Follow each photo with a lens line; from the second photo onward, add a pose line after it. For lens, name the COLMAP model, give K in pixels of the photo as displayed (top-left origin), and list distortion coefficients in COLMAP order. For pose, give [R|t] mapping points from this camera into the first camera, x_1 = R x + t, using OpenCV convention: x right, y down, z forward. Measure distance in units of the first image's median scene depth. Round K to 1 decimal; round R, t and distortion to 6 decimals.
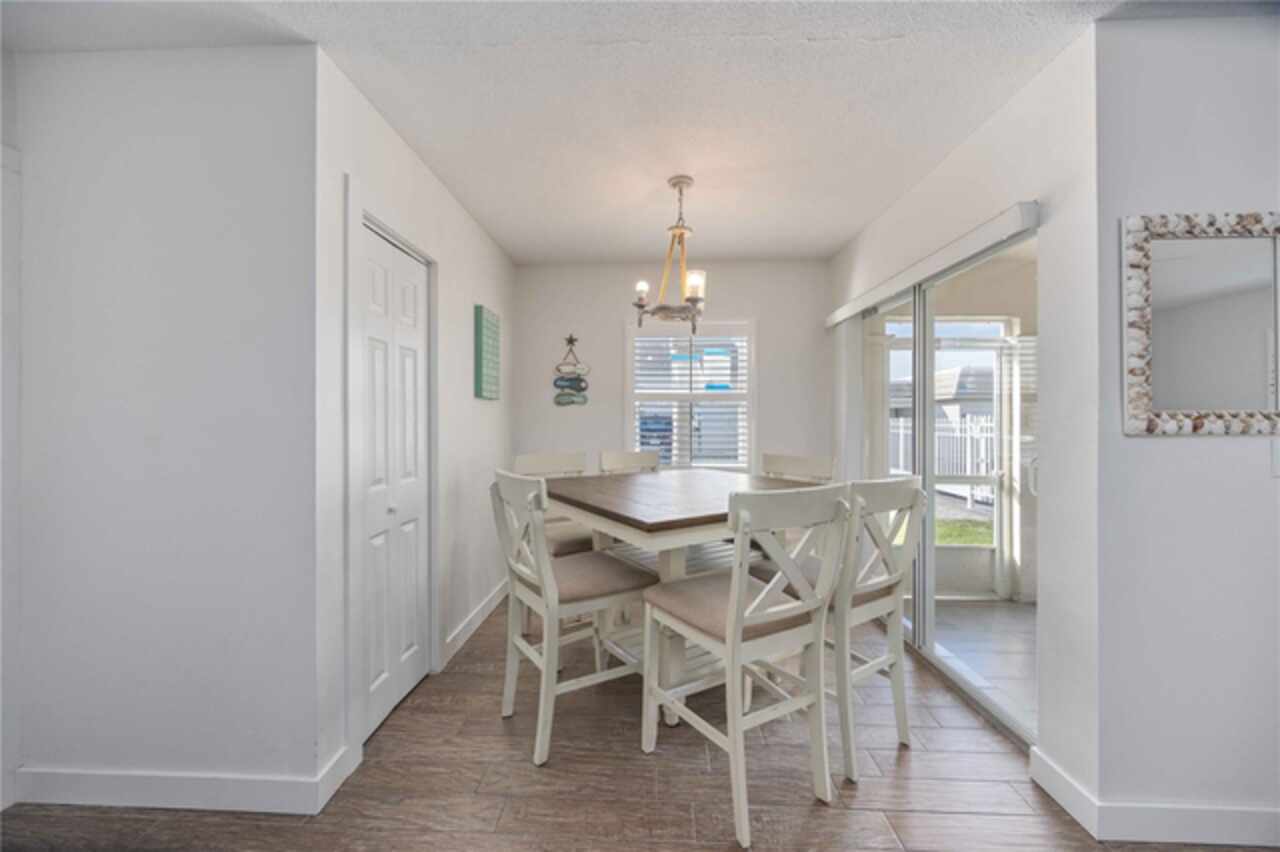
lens RADIAL K [[506.3, 0, 646.3], [0, 506.3, 420.2], [0, 0, 1]] dist [0.002360, 0.000094]
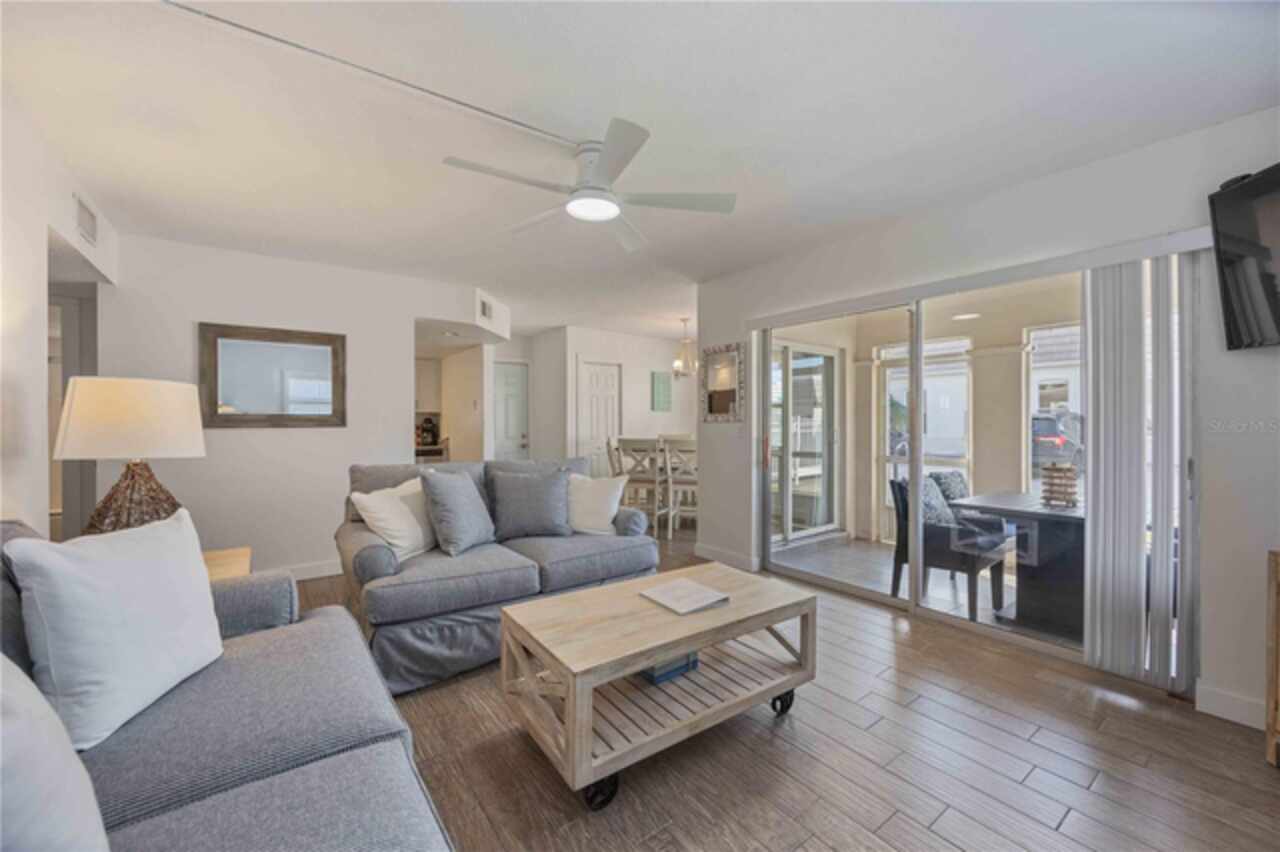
lens RADIAL K [[506.3, 0, 626.1], [0, 506.3, 422.7], [0, 0, 1]] dist [0.002360, 0.000094]
pose [[0.621848, -0.003818, -0.783129, 1.748057], [0.004049, 0.999990, -0.001660, 0.019713], [0.783128, -0.002139, 0.621857, -0.705686]]
